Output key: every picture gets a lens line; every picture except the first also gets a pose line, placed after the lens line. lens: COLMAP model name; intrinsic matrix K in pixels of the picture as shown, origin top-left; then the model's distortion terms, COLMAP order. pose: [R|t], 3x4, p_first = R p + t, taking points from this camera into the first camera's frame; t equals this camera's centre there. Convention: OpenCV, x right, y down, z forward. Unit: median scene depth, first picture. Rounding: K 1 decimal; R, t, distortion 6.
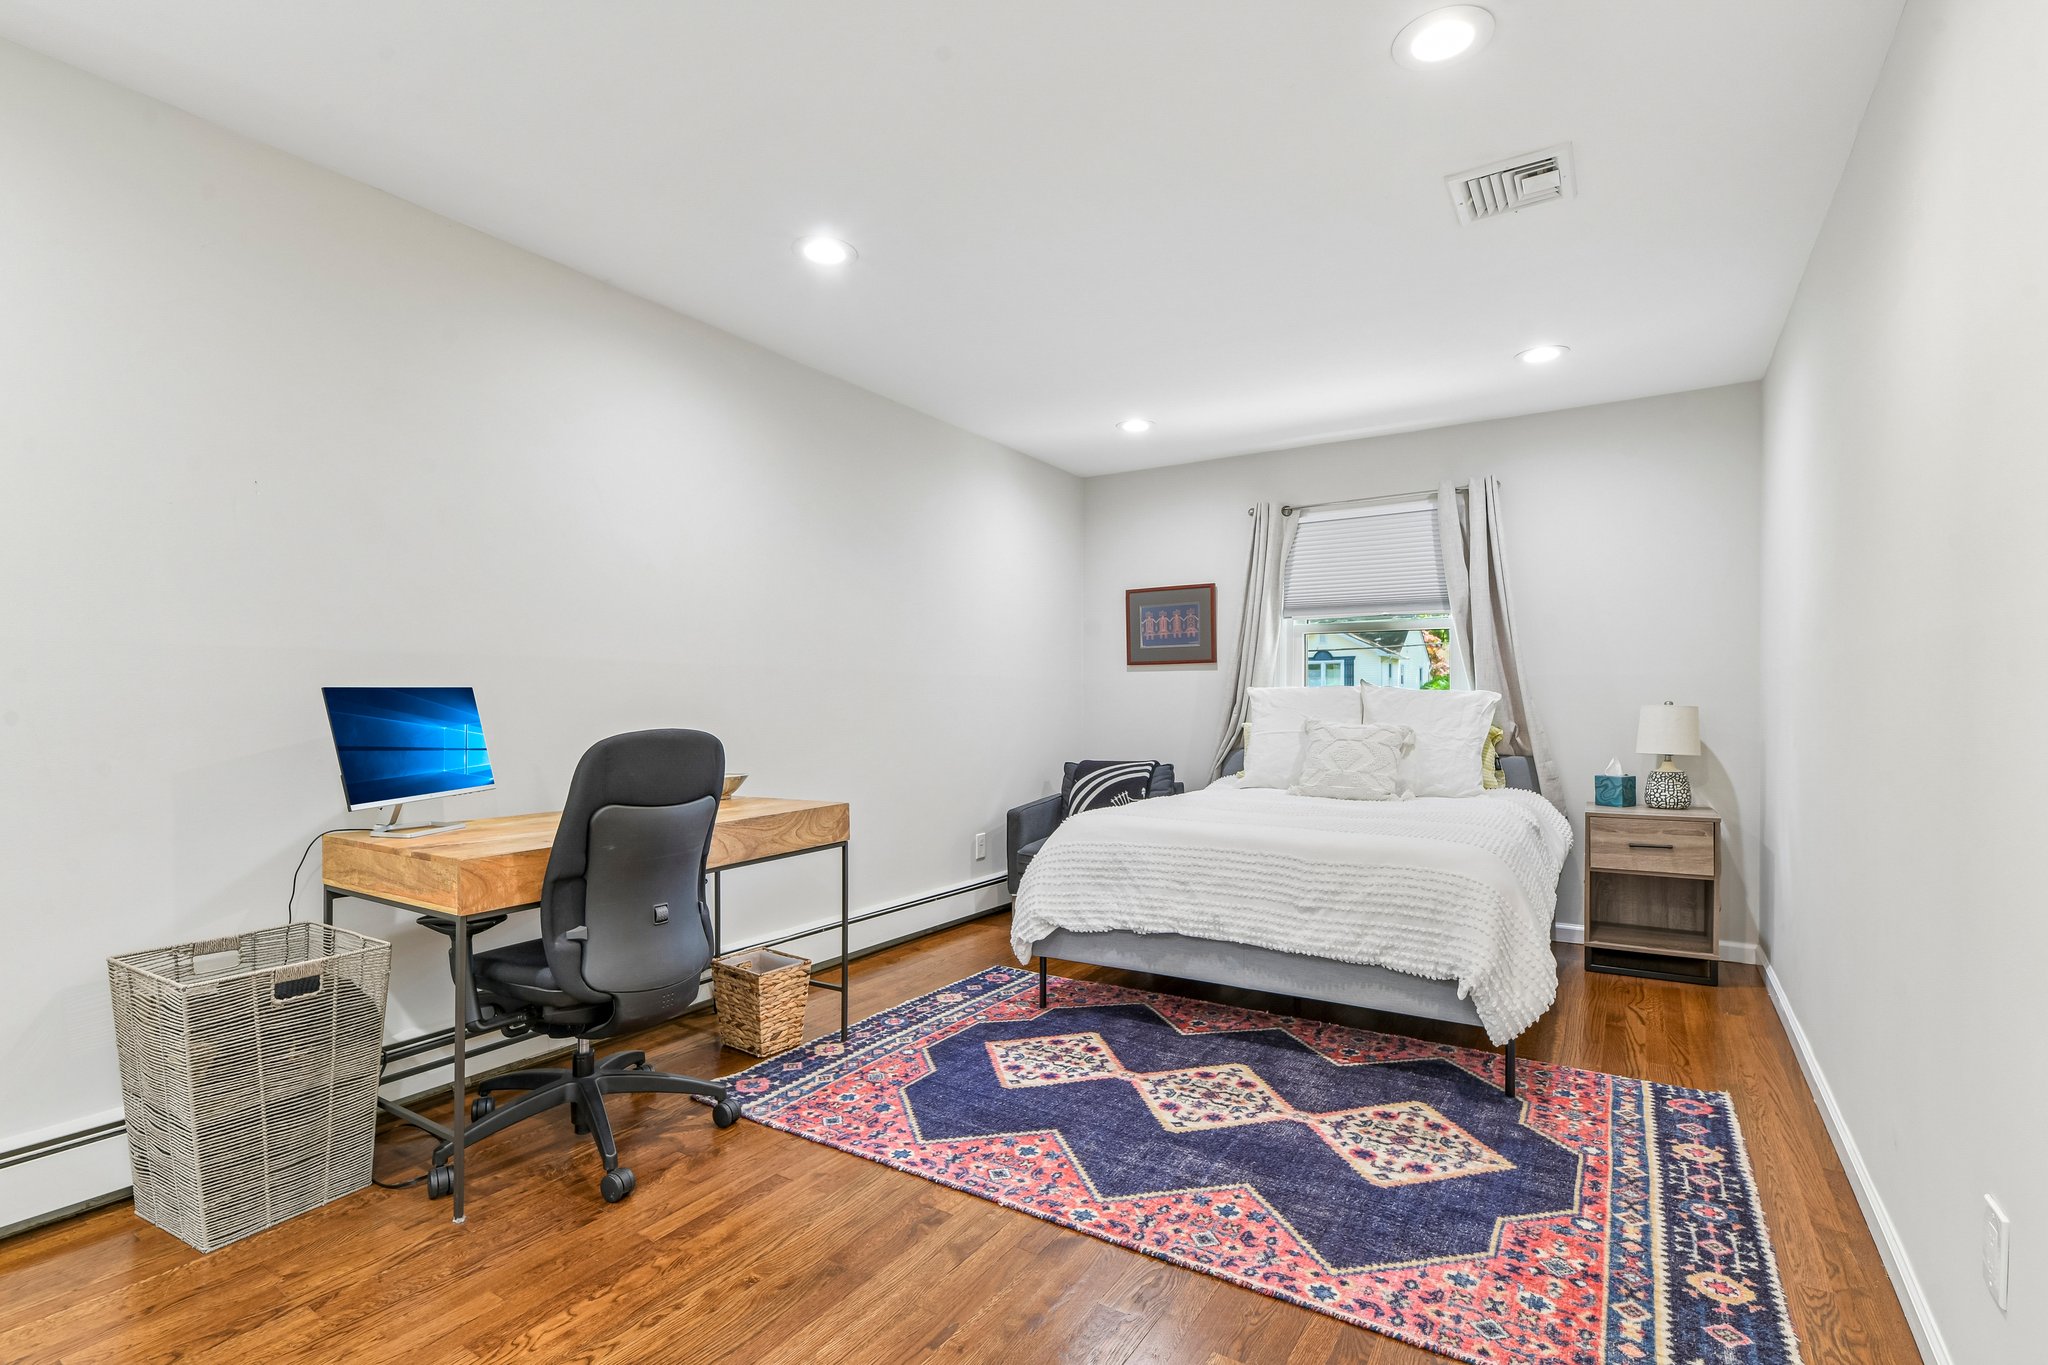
lens RADIAL K [[960.6, 0, 1017.6], [0, 960.6, 689.6], [0, 0, 1]] dist [0.004982, -0.001852]
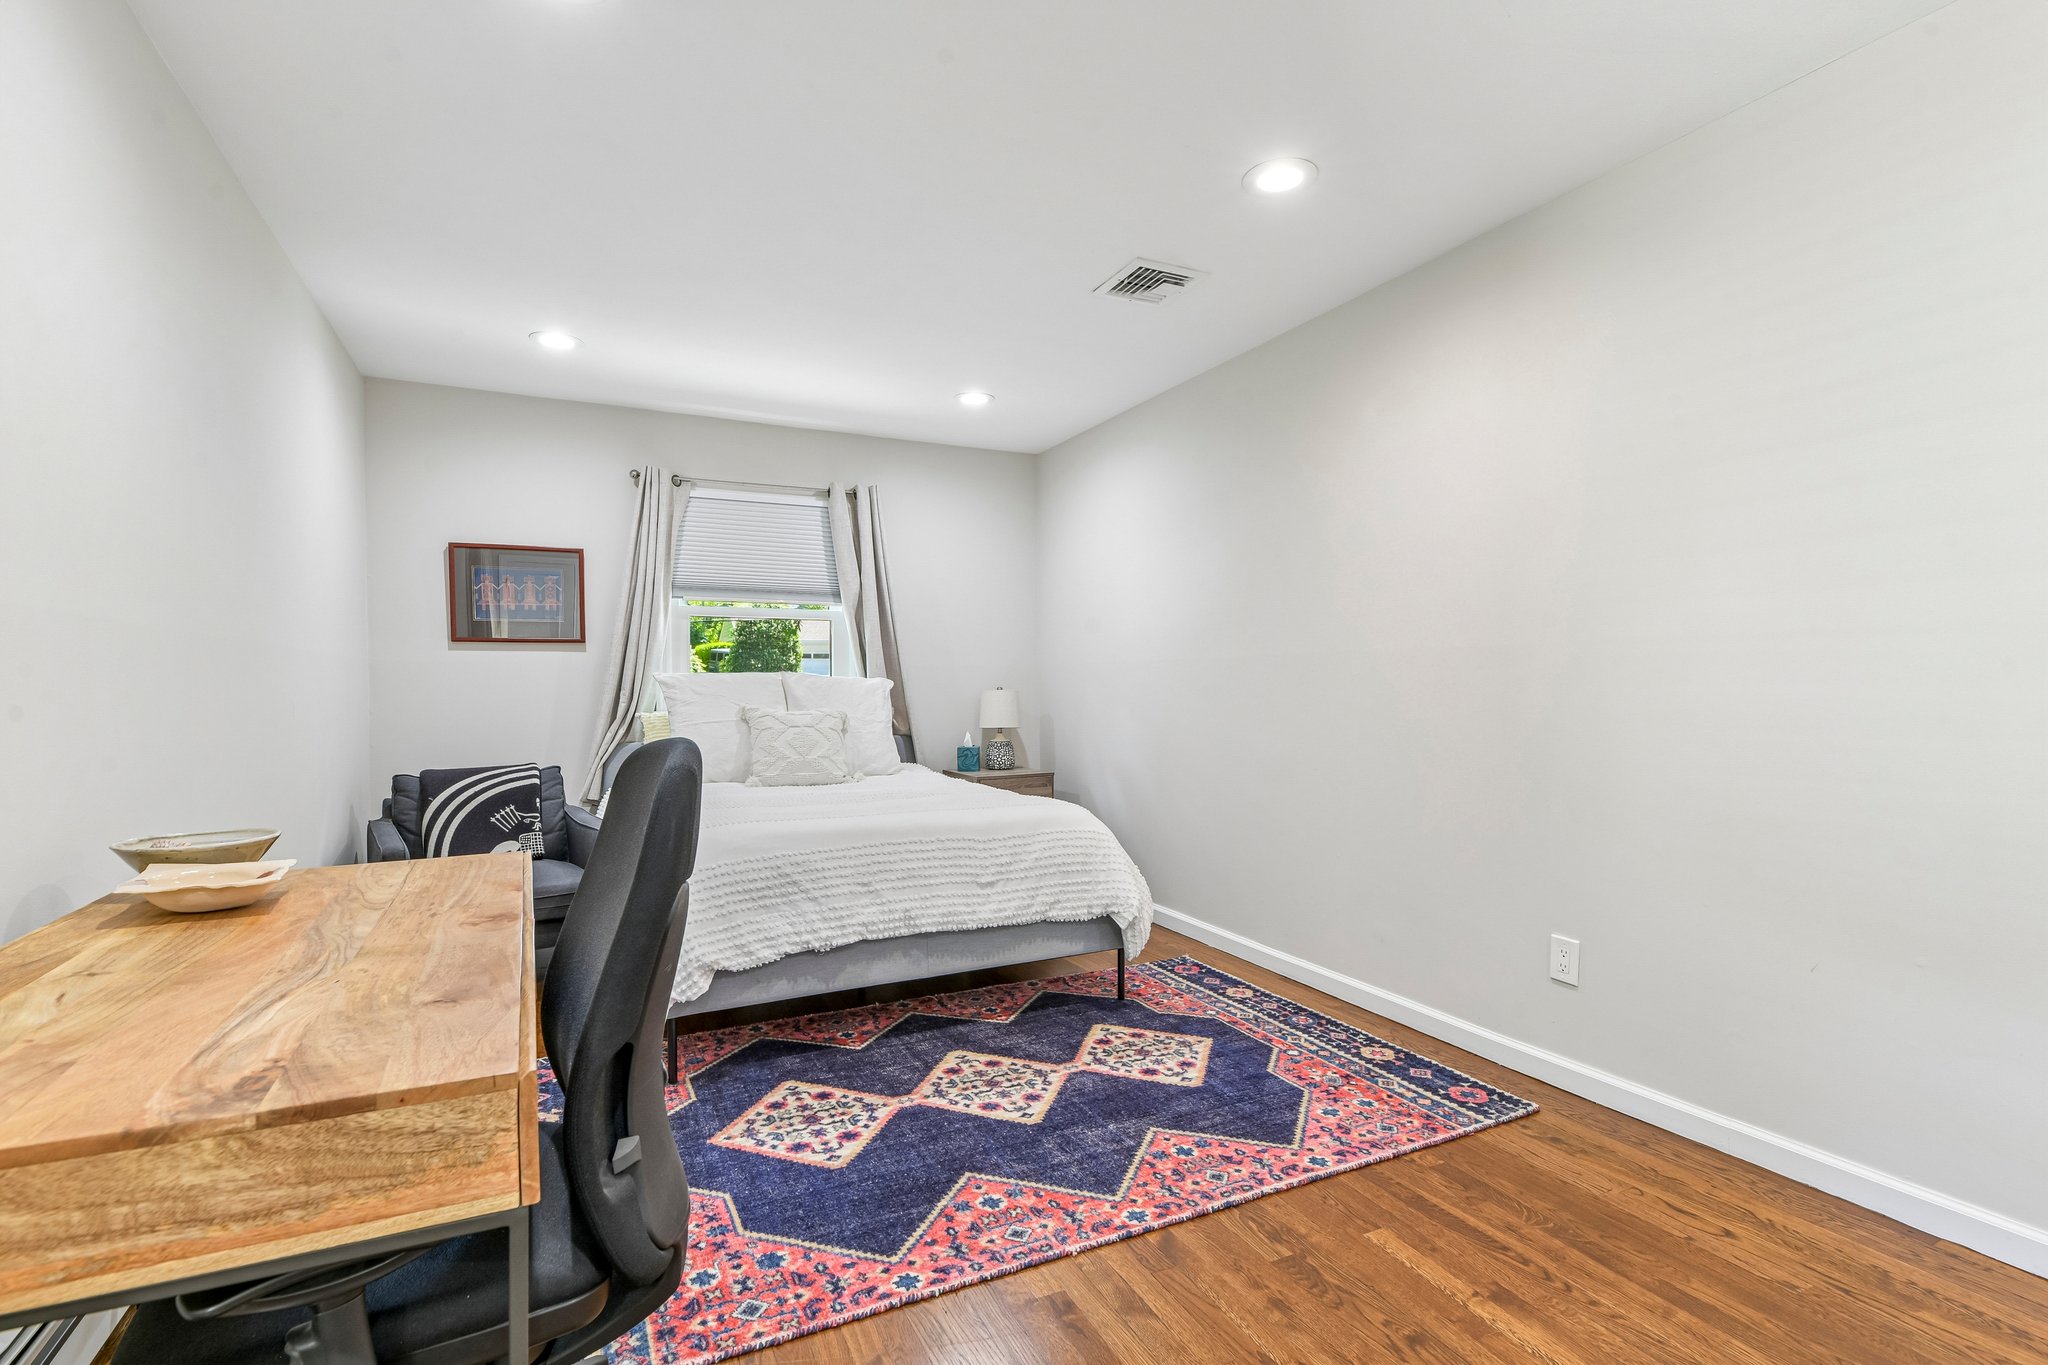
lens RADIAL K [[960.6, 0, 1015.5], [0, 960.6, 684.6], [0, 0, 1]] dist [0.004982, -0.001852]
pose [[0.519099, -0.000236, 0.854714, -0.696601], [-0.005871, 0.999975, 0.003842, 0.006349], [-0.854694, -0.007012, 0.519085, 0.511148]]
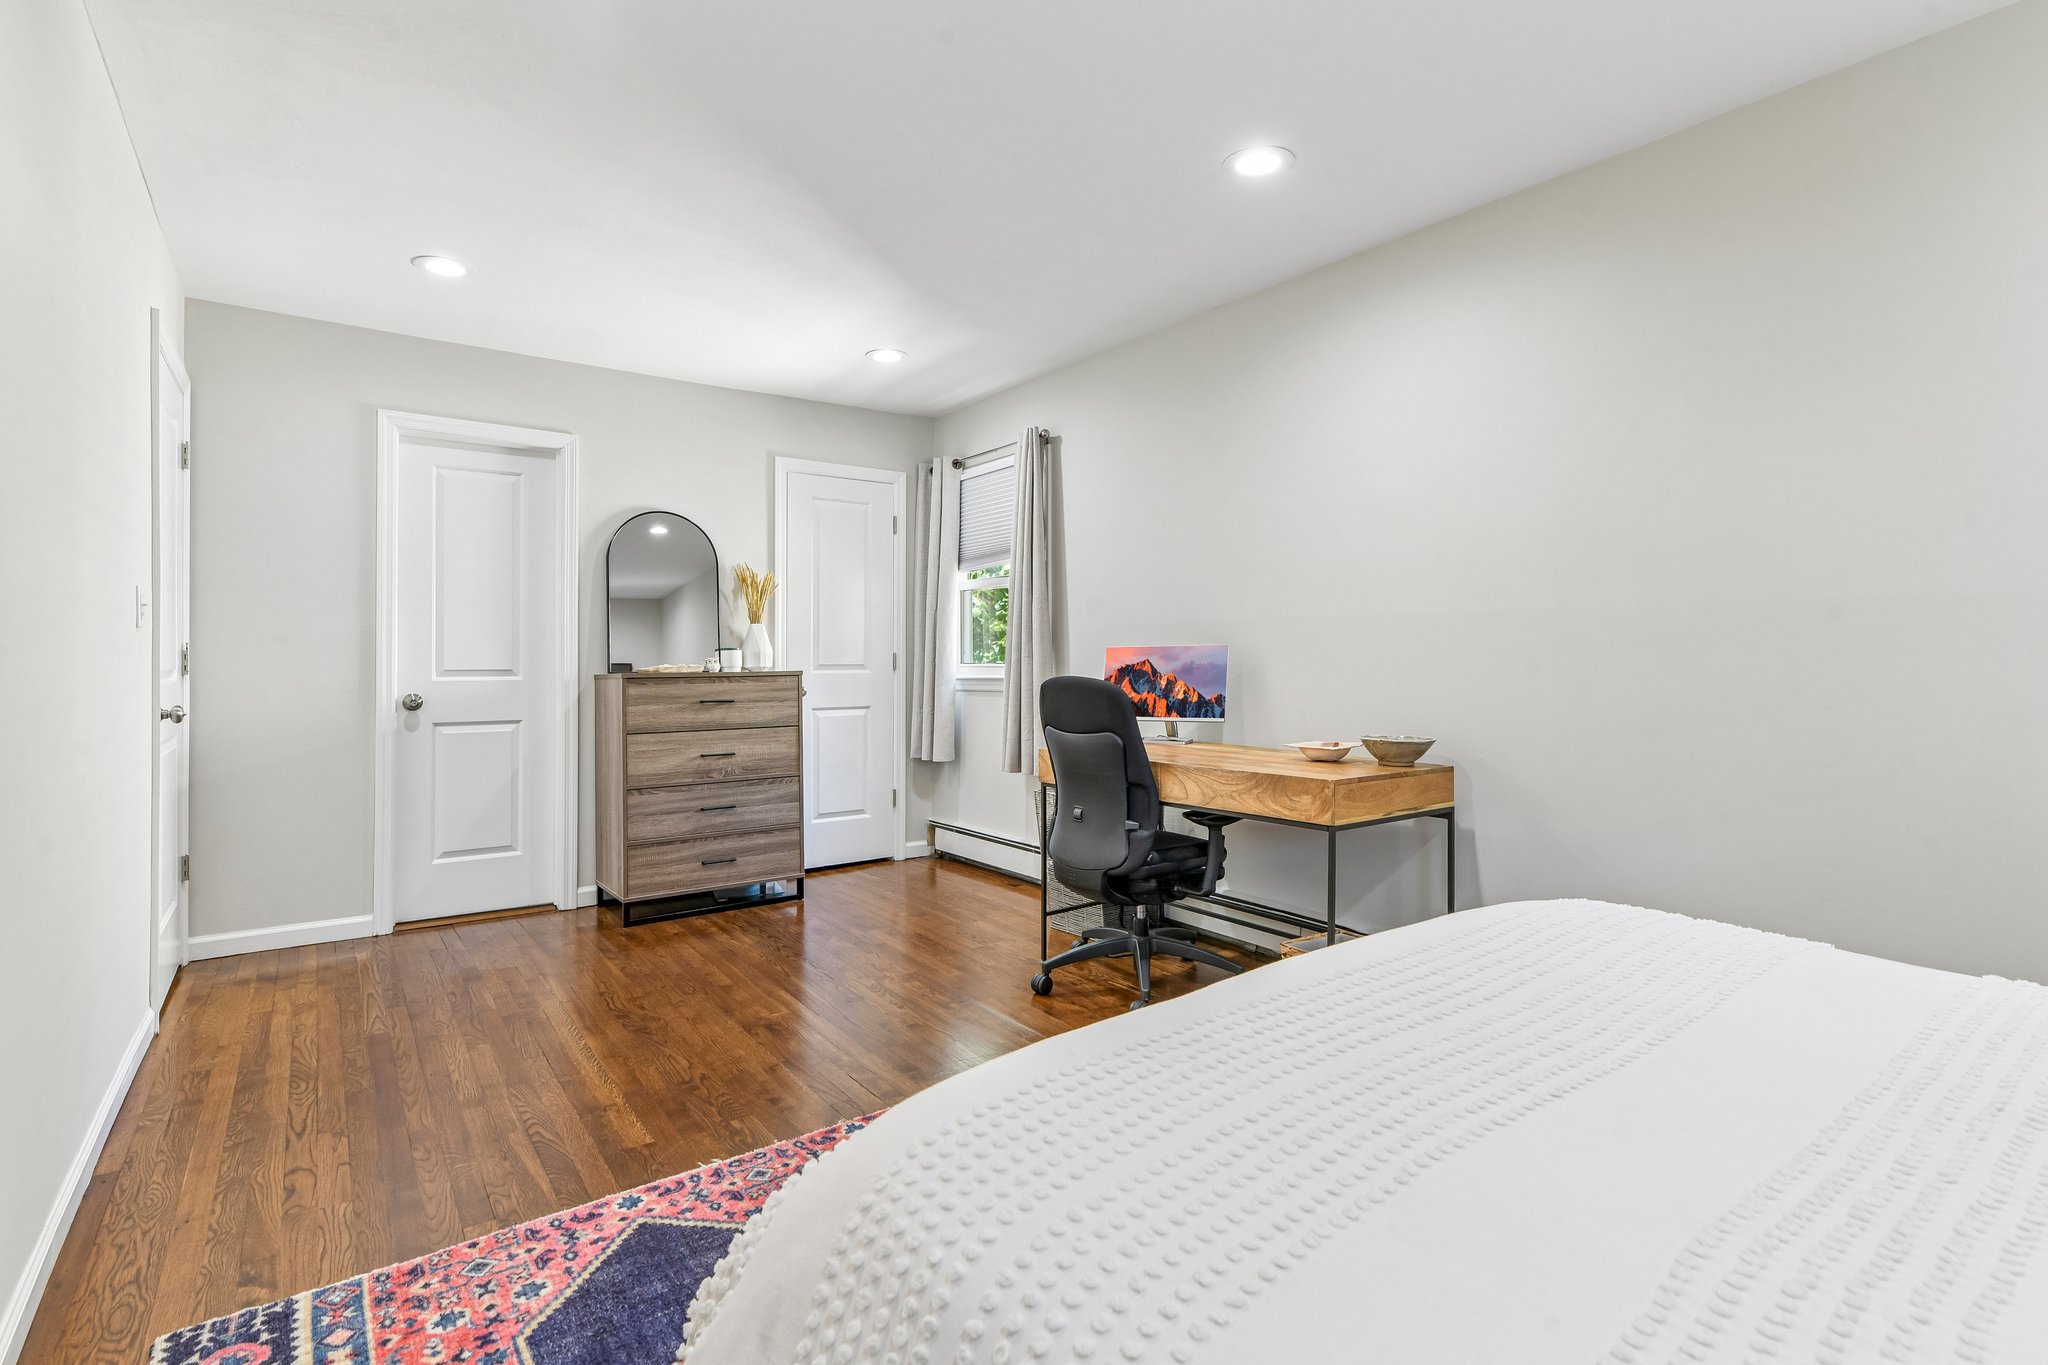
lens RADIAL K [[960.6, 0, 1020.1], [0, 960.6, 669.7], [0, 0, 1]] dist [0.004982, -0.001852]
pose [[-0.352721, 0.014228, -0.935620, 0.862588], [0.005716, 0.999899, 0.013050, 0.009108], [0.935711, -0.000745, -0.352767, 1.324009]]
